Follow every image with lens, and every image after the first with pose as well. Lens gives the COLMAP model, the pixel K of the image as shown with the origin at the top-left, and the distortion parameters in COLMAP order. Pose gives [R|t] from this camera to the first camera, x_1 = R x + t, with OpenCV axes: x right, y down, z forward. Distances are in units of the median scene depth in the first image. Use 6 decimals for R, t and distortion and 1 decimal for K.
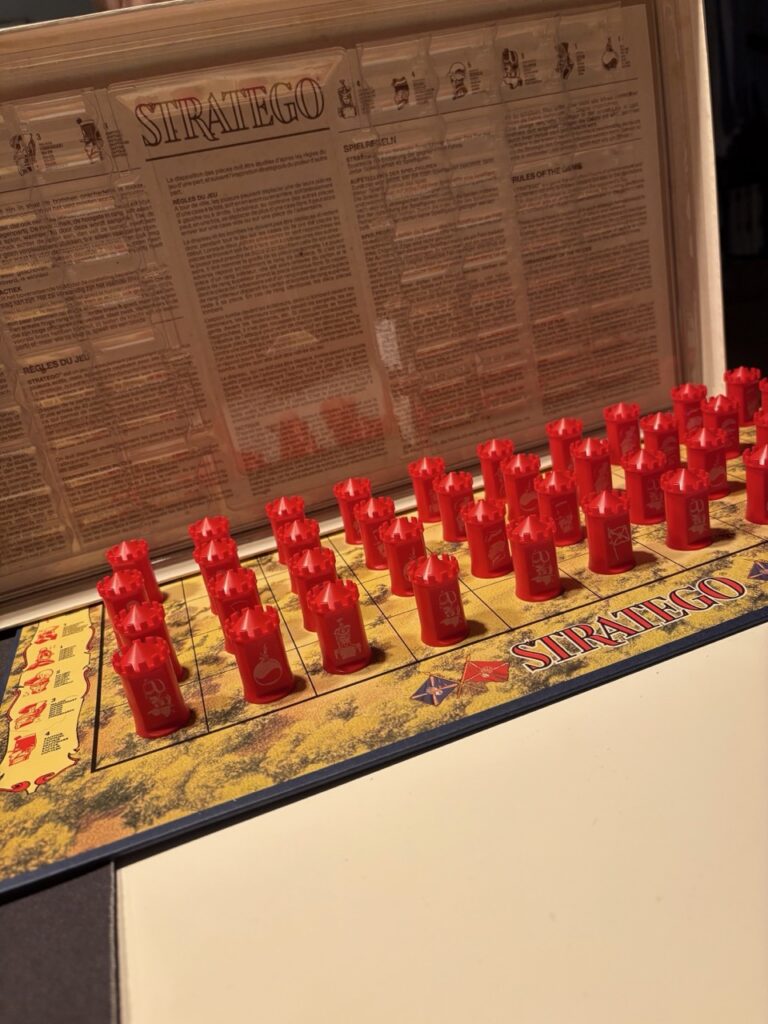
lens RADIAL K [[806.2, 0, 384.0], [0, 806.2, 512.0], [0, 0, 1]] dist [0.031823, 0.006967]
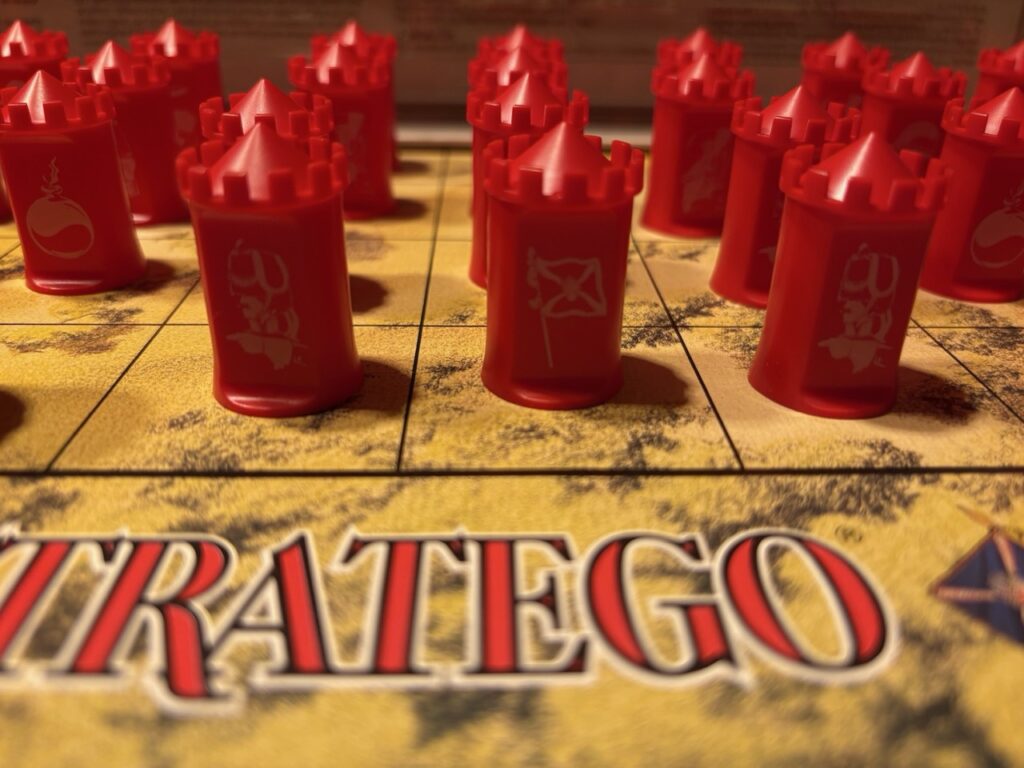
lens RADIAL K [[819.0, 0, 512.0], [0, 819.0, 384.0], [0, 0, 1]] dist [-0.010538, -0.011328]
pose [[0.937826, 0.316012, -0.143595, 0.334805], [-0.288341, 0.939572, 0.184564, 0.013183], [0.193242, -0.131685, 0.972274, 0.722014]]
